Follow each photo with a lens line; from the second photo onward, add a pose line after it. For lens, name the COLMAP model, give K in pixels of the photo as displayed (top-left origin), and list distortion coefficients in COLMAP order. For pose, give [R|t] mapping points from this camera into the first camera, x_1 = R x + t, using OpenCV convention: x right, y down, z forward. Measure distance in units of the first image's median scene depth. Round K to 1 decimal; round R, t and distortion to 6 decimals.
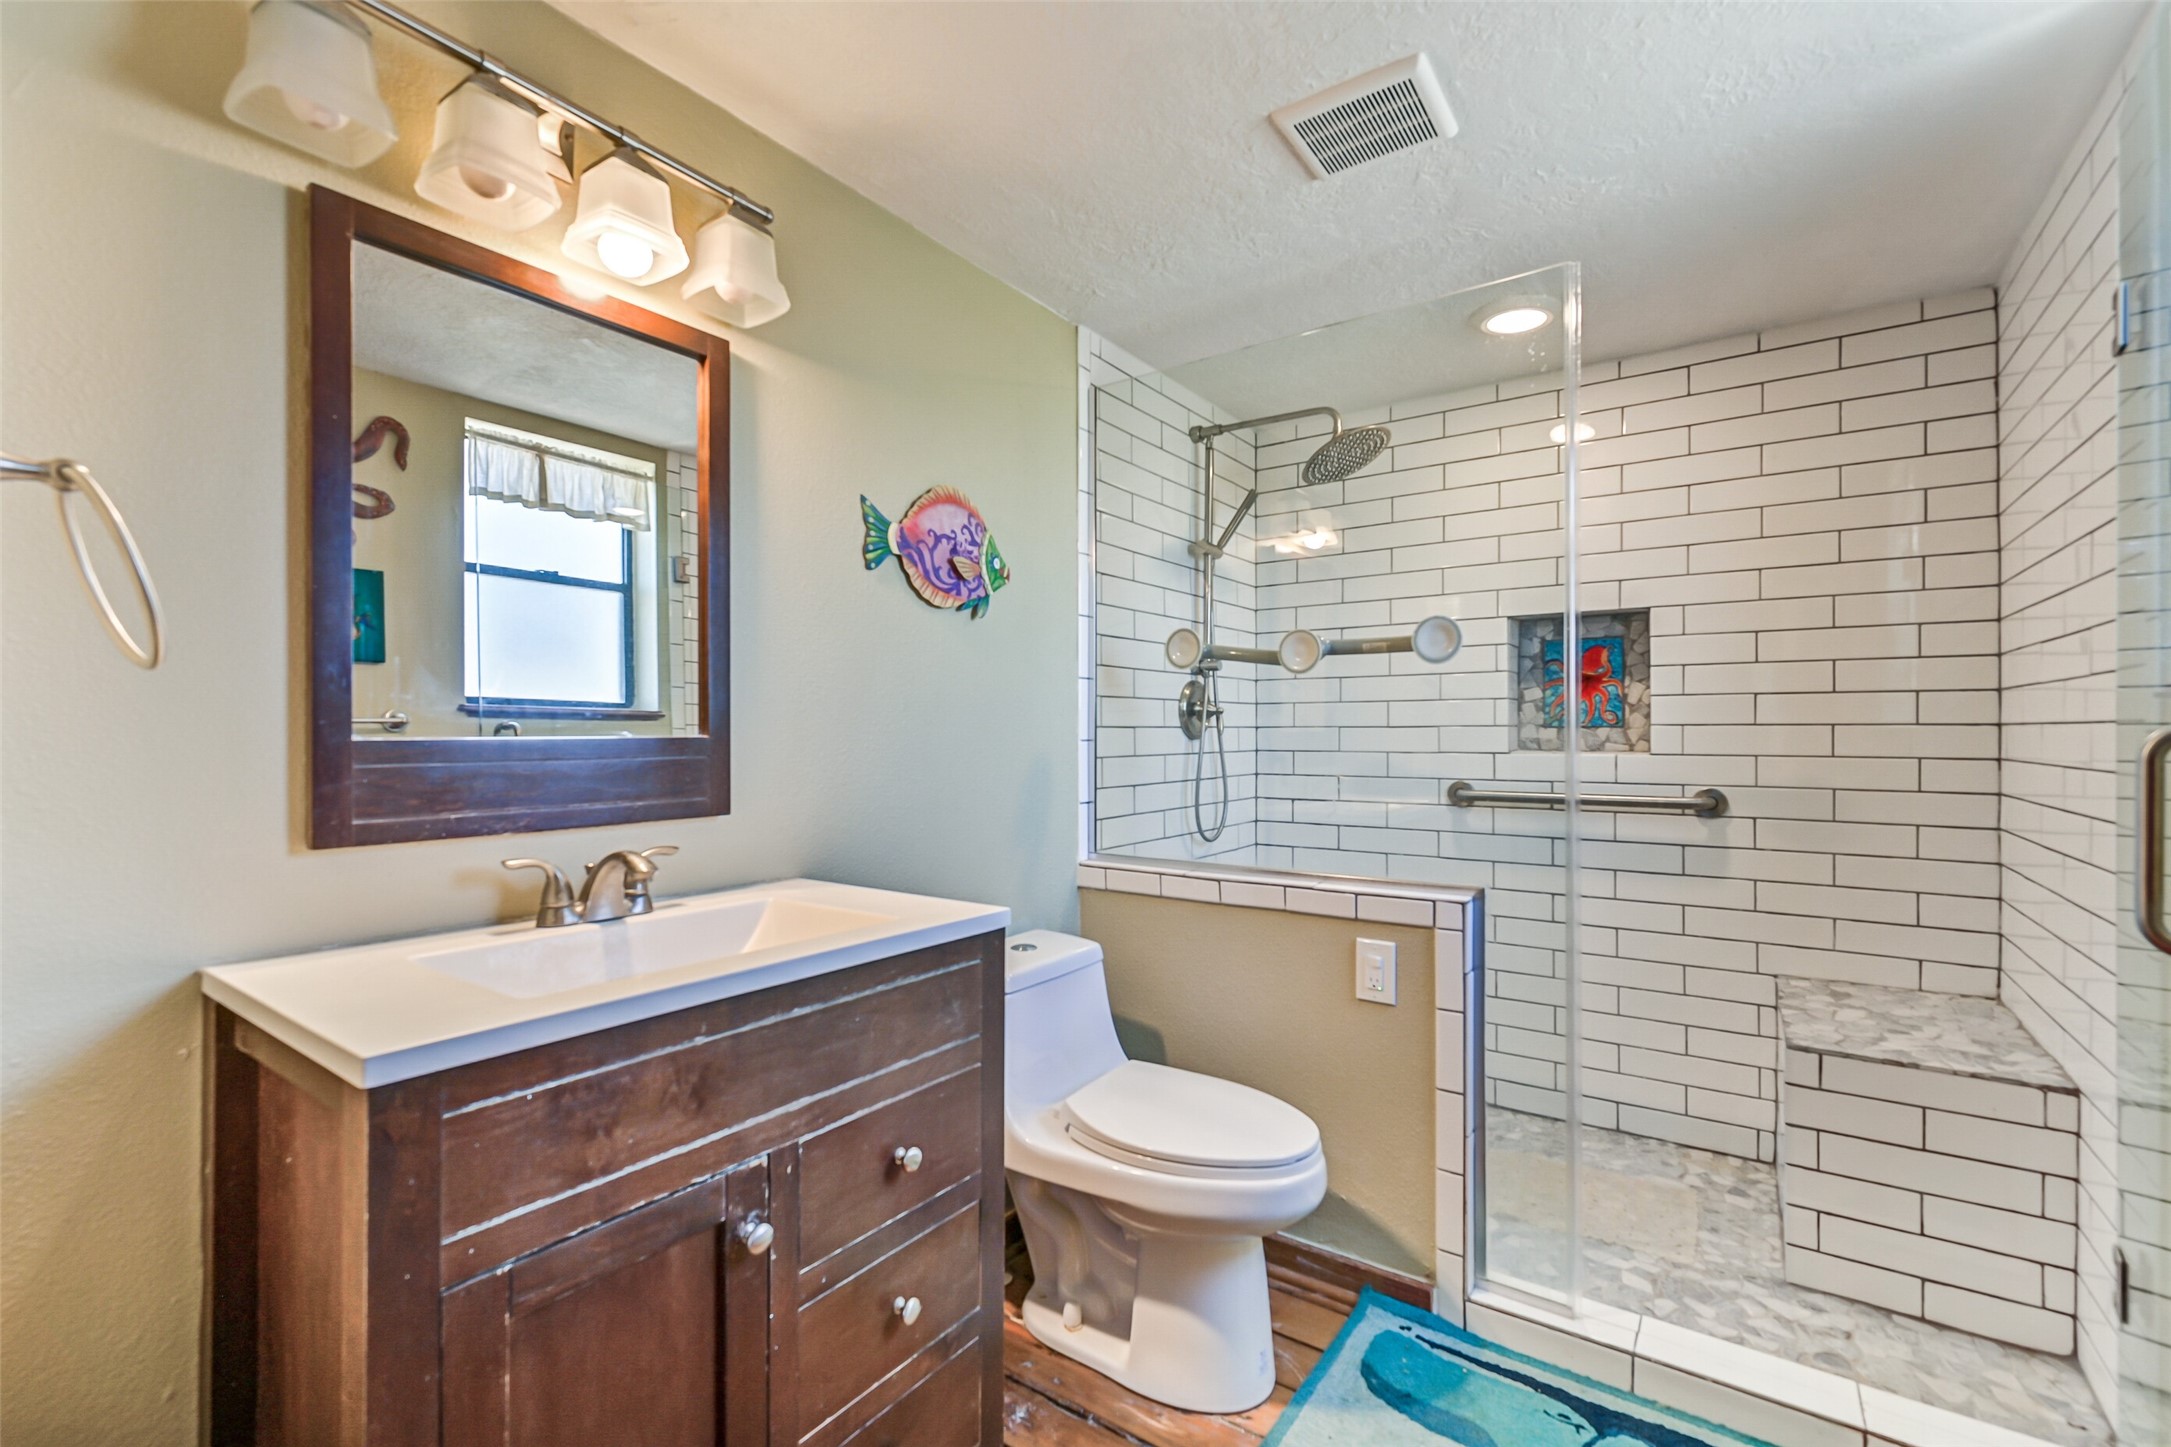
lens RADIAL K [[895.2, 0, 1068.4], [0, 895.2, 726.6], [0, 0, 1]] dist [0.002467, -0.000630]
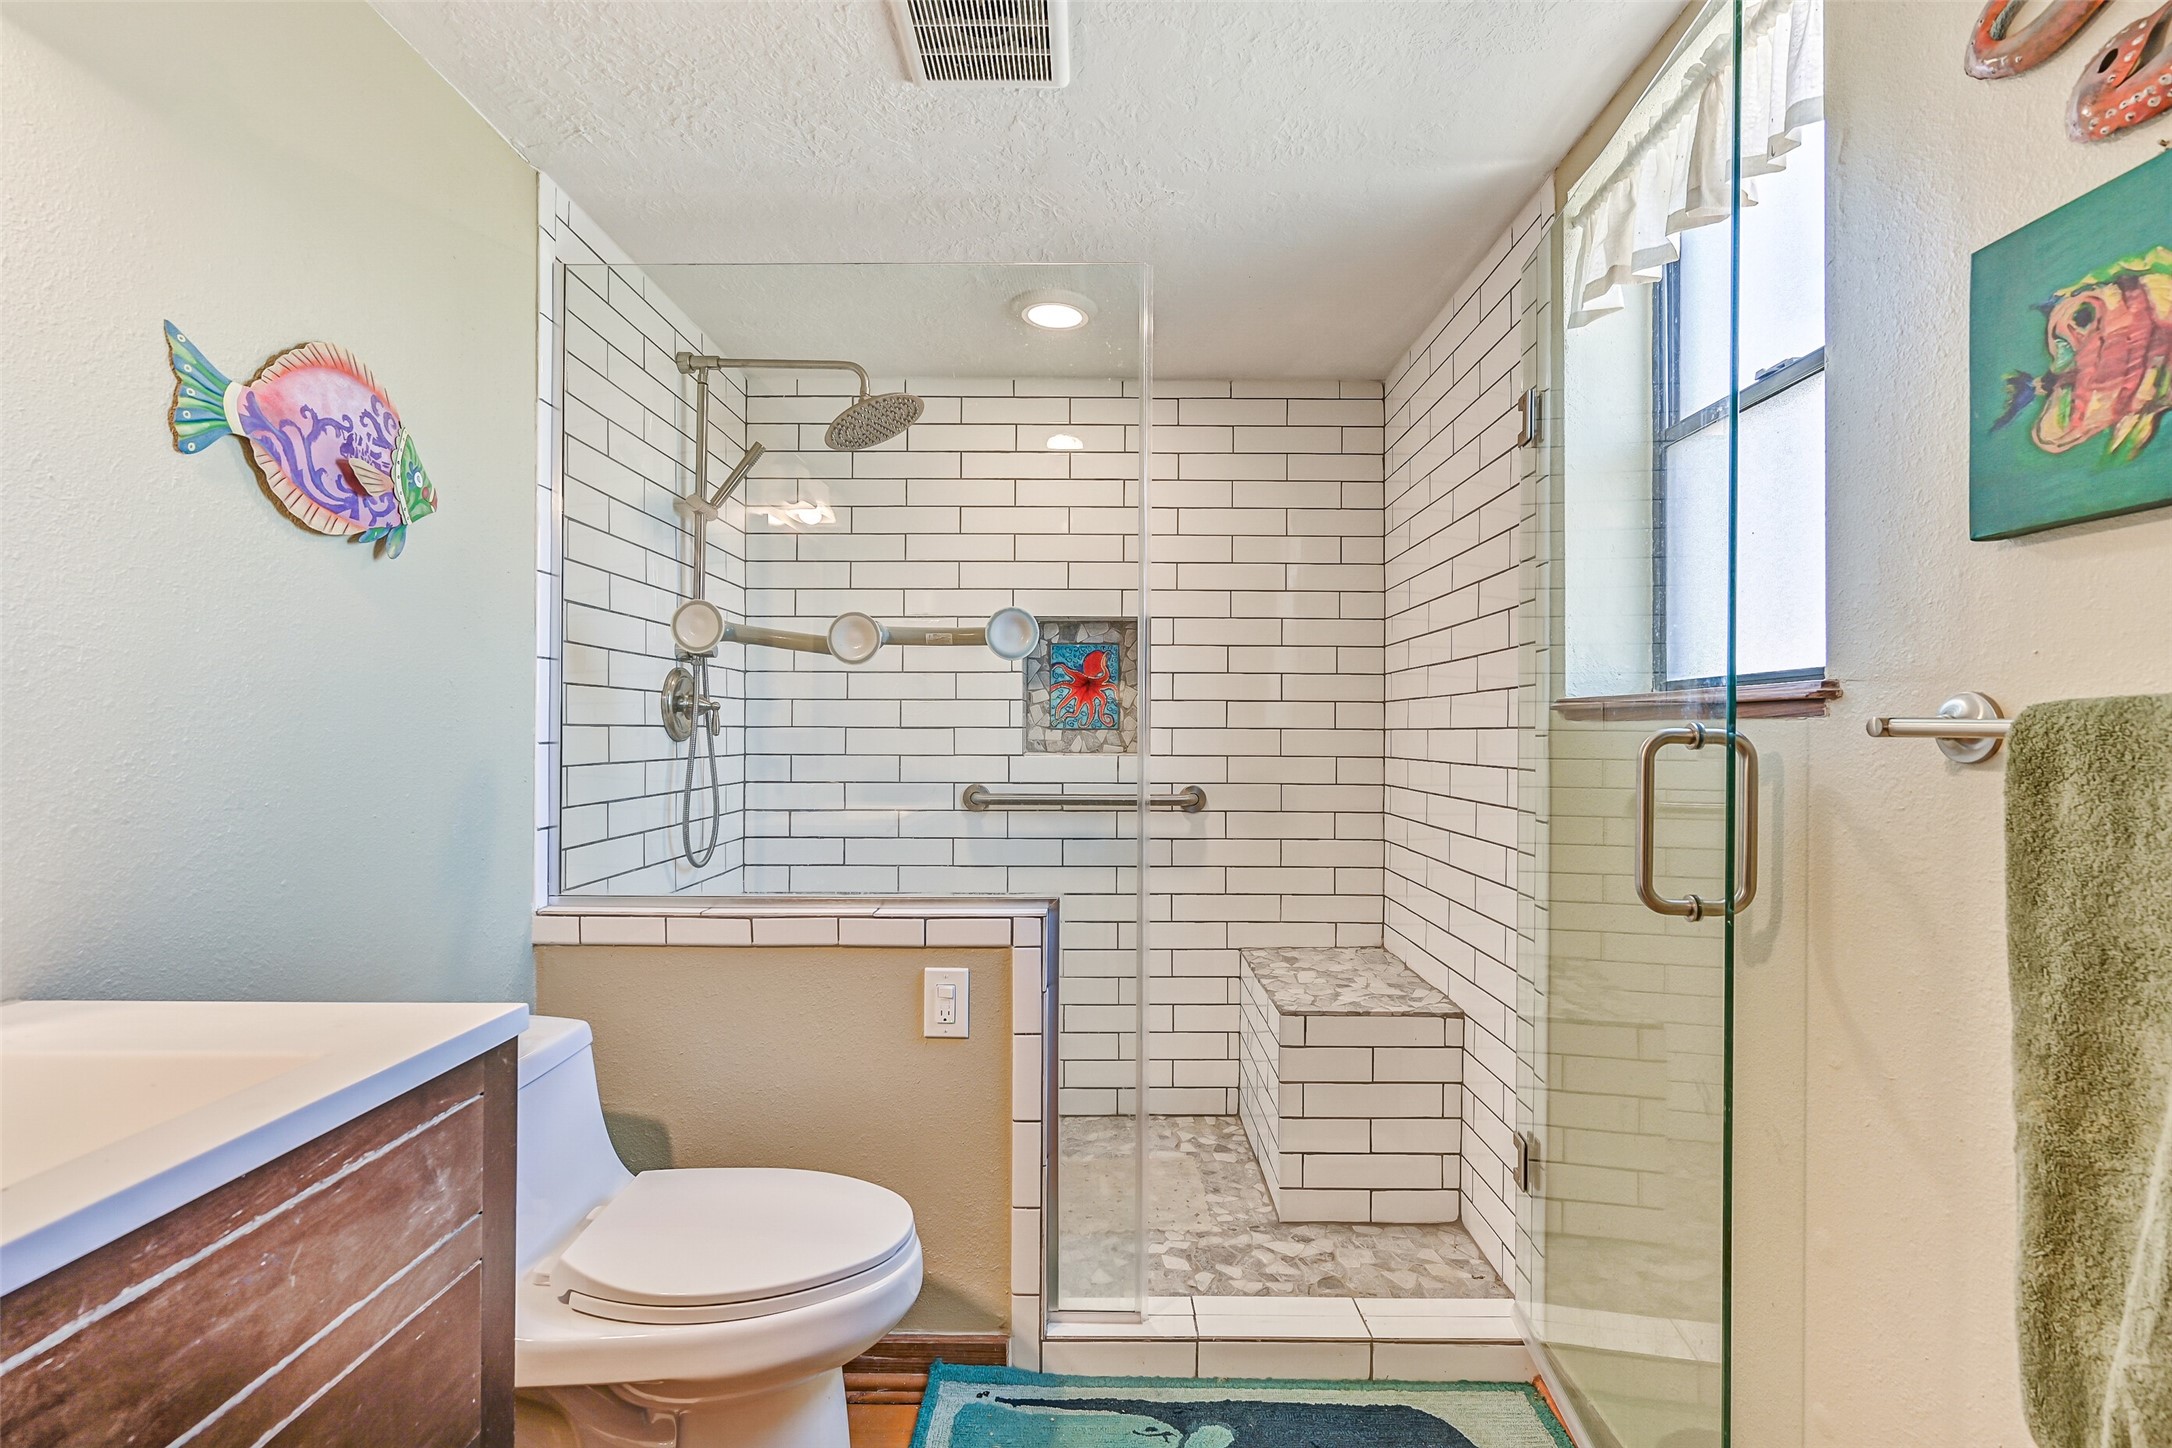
lens RADIAL K [[971.1, 0, 1099.0], [0, 971.1, 728.7], [0, 0, 1]] dist [0.001139, 0.000558]
pose [[0.821017, 0.006986, 0.570860, -0.078361], [-0.007953, 0.999968, -0.000800, 0.000886], [-0.570848, -0.003884, 0.821047, 0.114733]]
